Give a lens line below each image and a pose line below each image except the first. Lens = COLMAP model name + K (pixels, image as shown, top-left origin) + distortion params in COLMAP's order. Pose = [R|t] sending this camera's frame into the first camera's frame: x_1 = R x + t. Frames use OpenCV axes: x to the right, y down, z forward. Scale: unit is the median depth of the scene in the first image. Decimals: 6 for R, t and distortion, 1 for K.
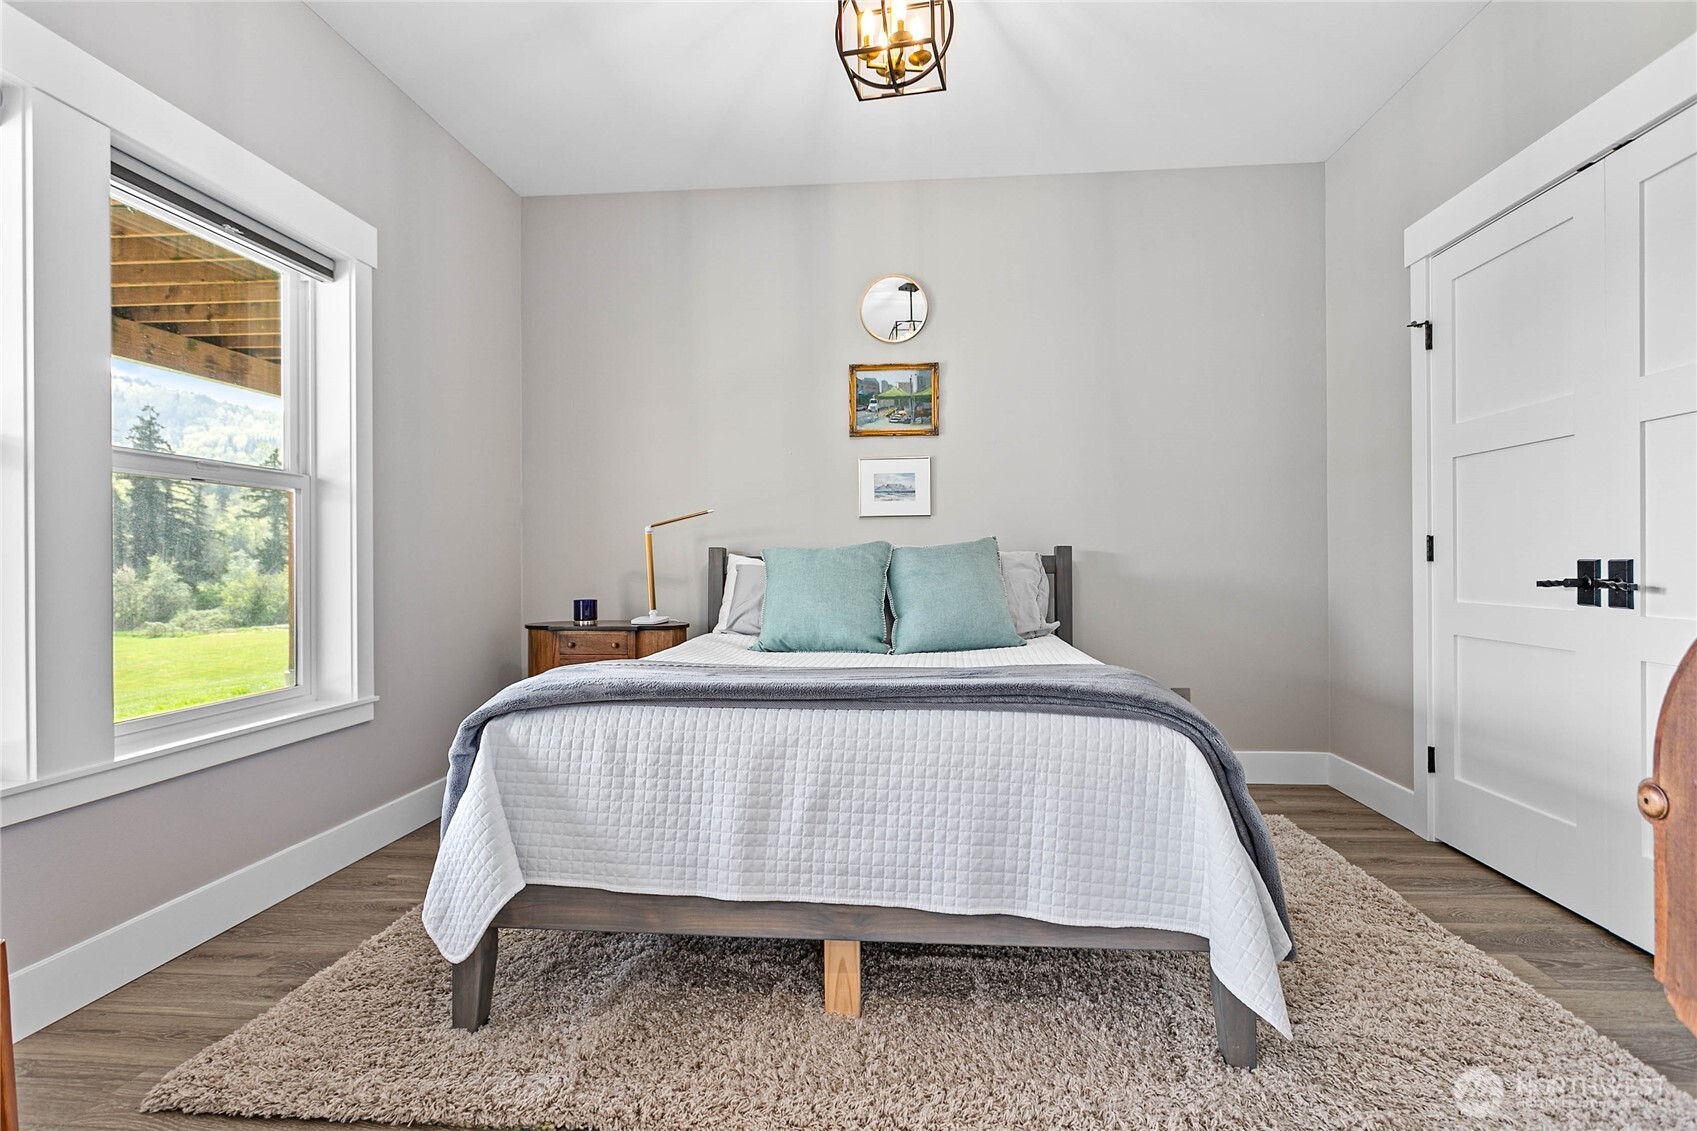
lens RADIAL K [[869.3, 0, 846.2], [0, 869.3, 558.9], [0, 0, 1]] dist [-0.001849, -0.000025]
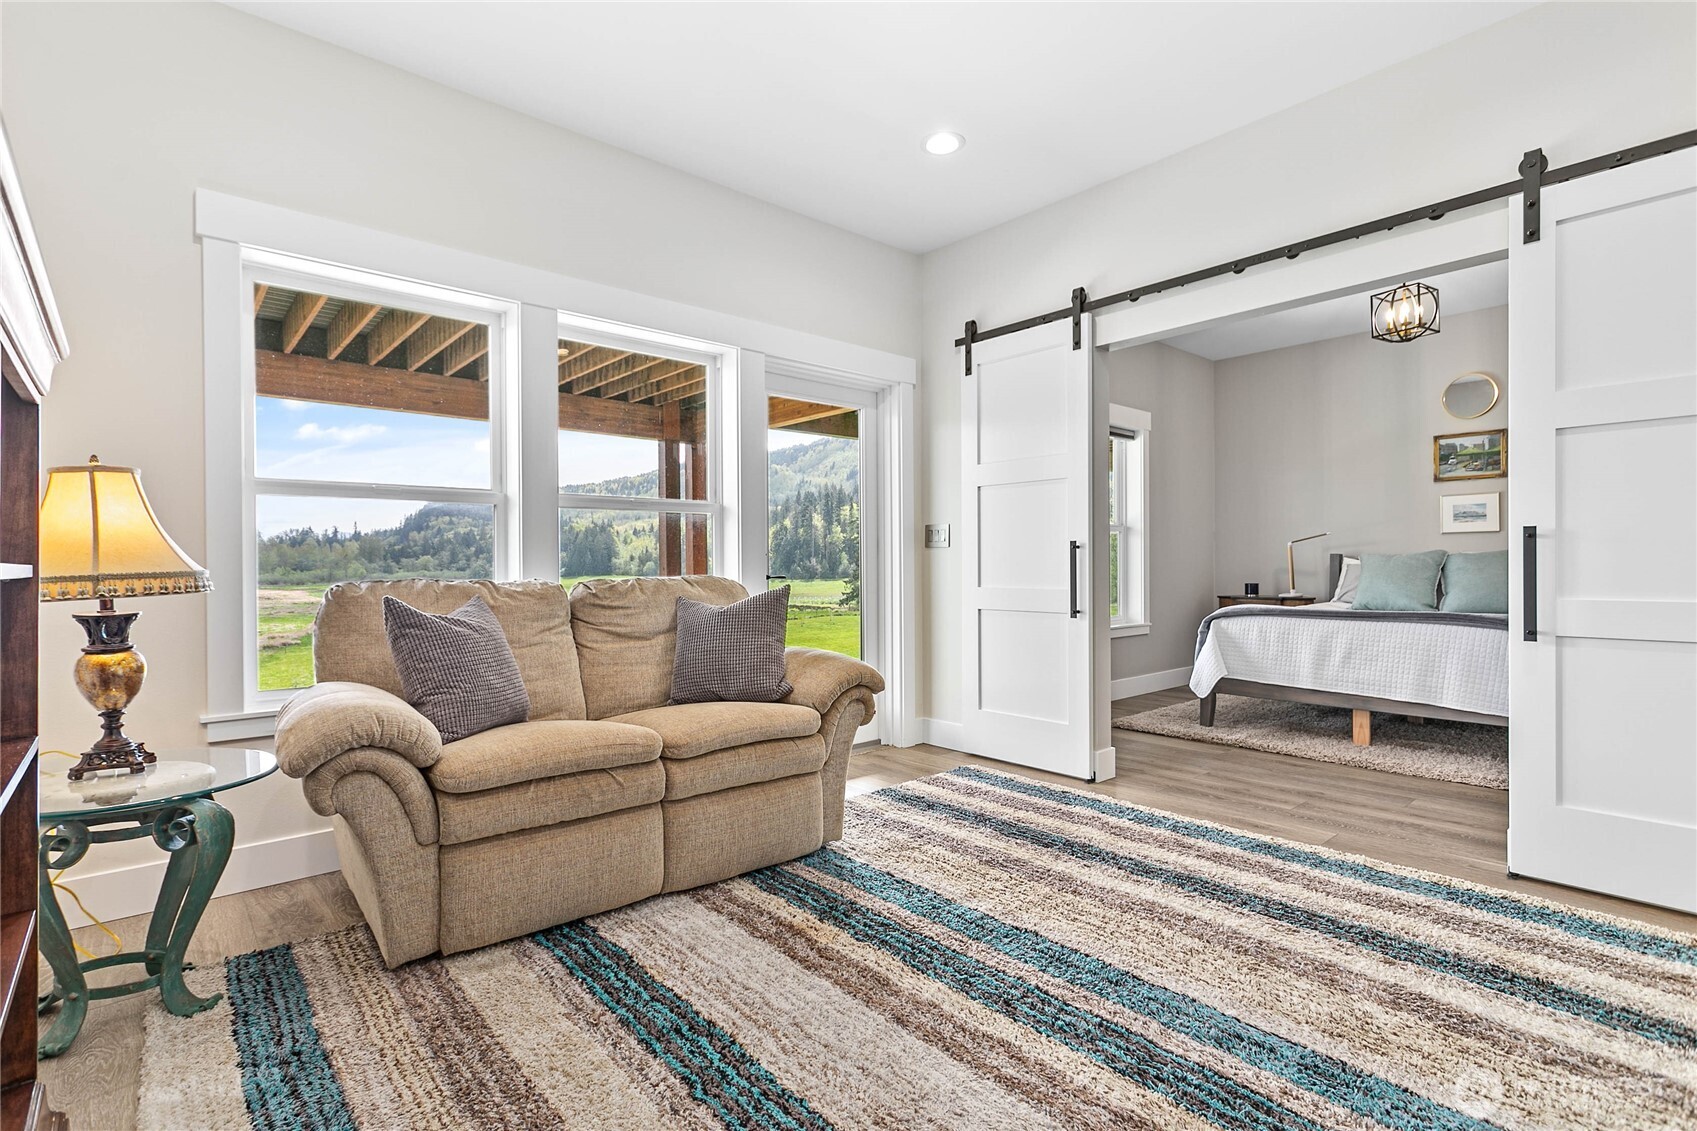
lens RADIAL K [[808.6, 0, 842.6], [0, 808.6, 557.7], [0, 0, 1]] dist [0.001600, 0.001648]
pose [[0.721597, -0.003343, -0.692305, 0.261268], [0.002544, 0.999994, -0.002177, -0.004593], [0.692308, -0.000191, 0.721602, -0.838761]]
